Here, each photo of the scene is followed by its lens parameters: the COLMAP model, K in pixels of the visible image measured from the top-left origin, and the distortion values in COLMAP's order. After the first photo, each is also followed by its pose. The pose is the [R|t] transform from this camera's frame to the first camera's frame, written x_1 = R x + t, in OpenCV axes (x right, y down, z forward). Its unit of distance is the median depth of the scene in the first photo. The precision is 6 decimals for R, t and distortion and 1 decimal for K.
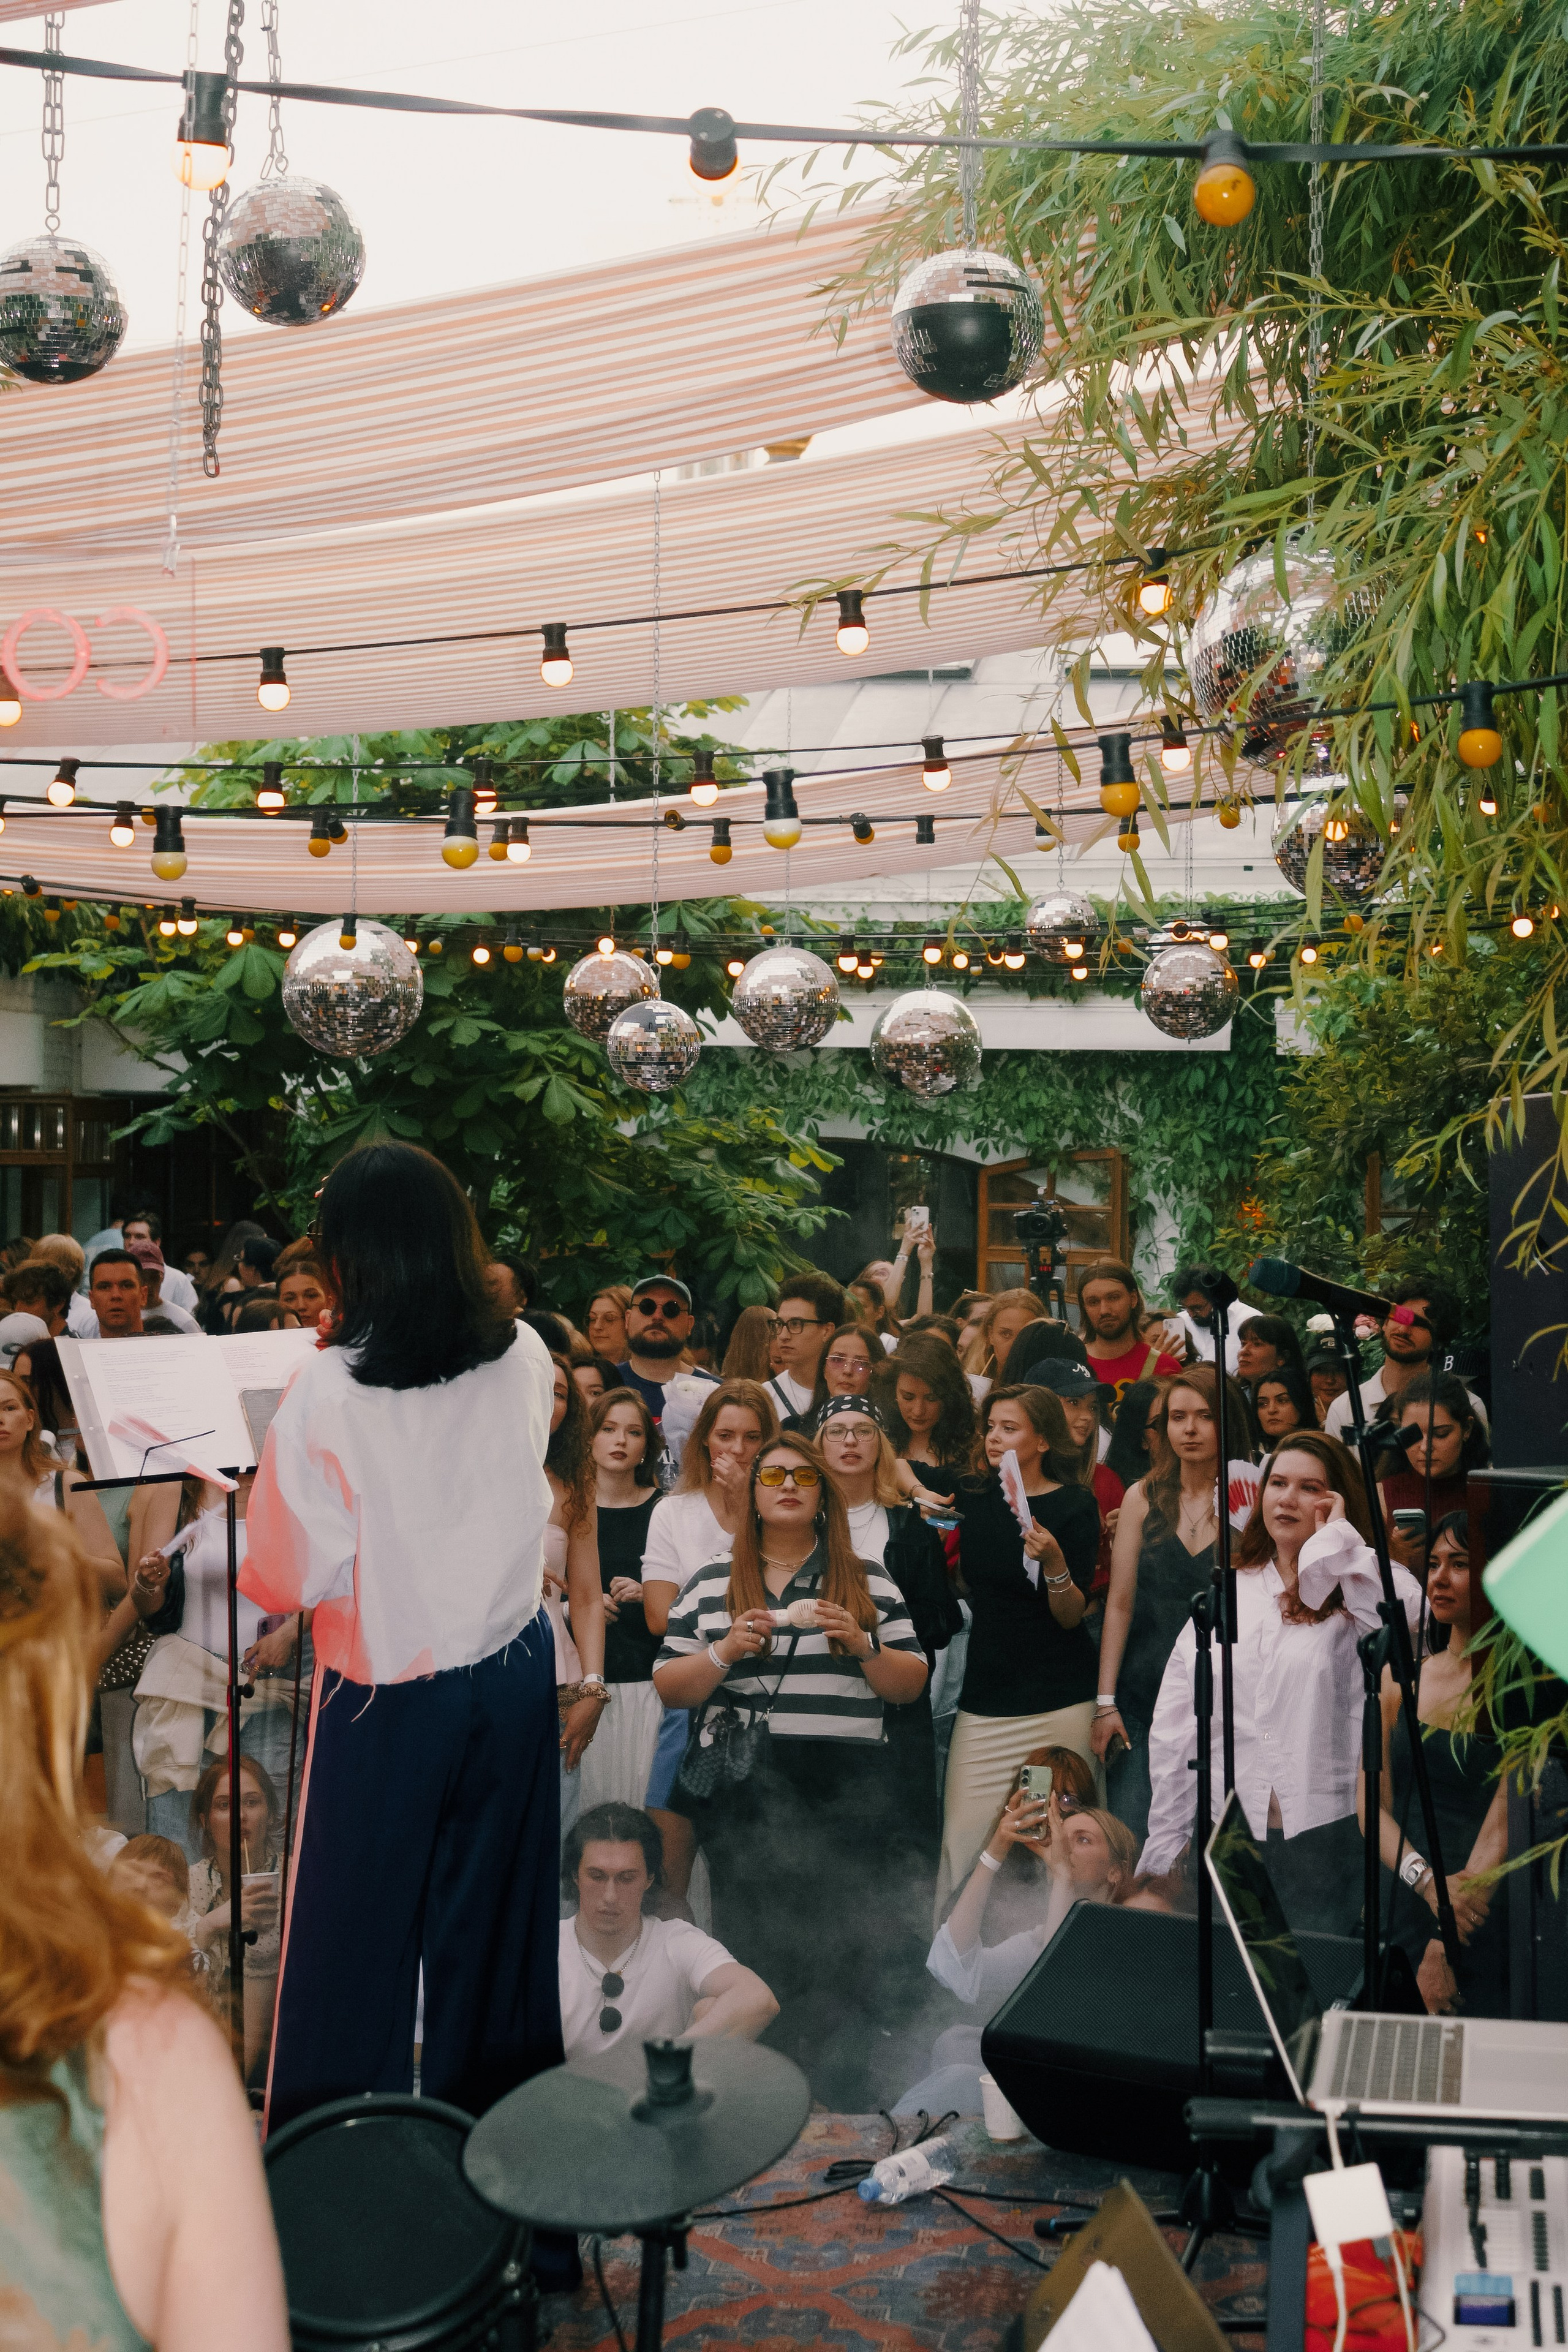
lens RADIAL K [[2415.8, 0, 784.0], [0, 2415.8, 1176.0], [0, 0, 1]] dist [0.011916, 0.002075]
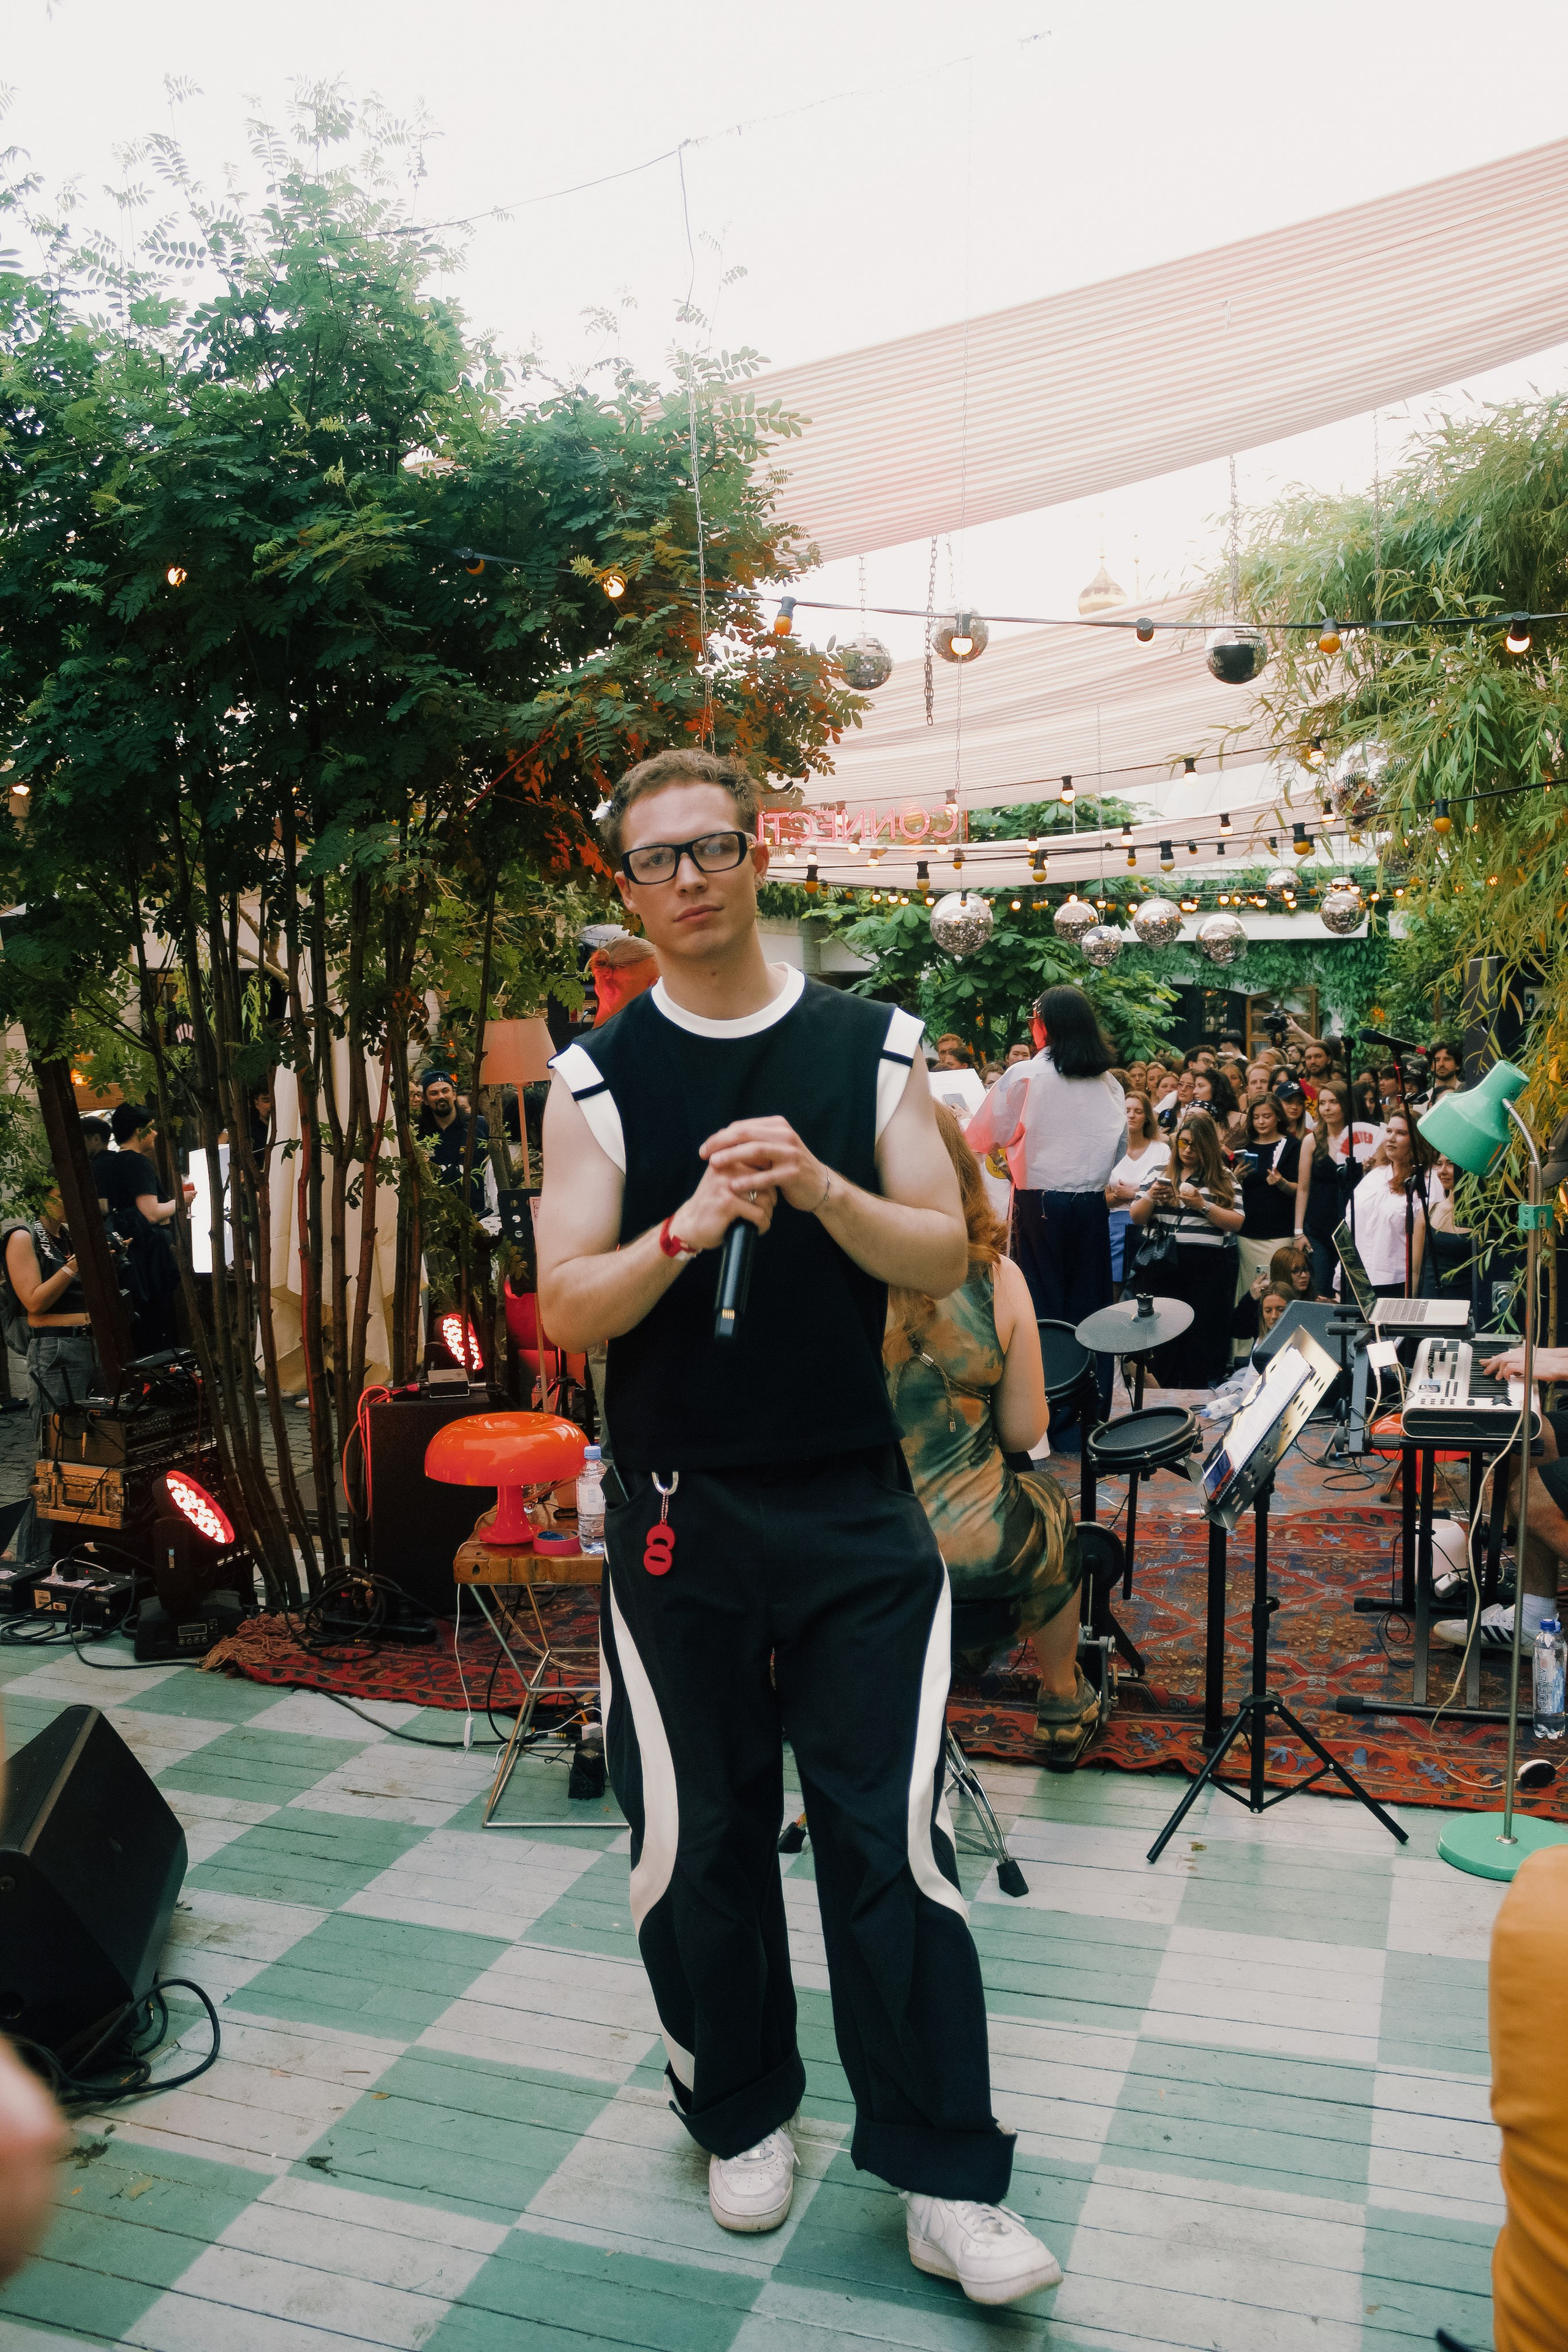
lens RADIAL K [[2030.9, 0, 784.0], [0, 2030.9, 1176.0], [0, 0, 1]] dist [-0.102847, 0.002724]
pose [[0.989632, -0.016811, -0.142639, -0.091823], [0.027469, 0.996947, 0.073084, 0.017069], [0.140975, -0.076244, 0.987073, -1.058069]]
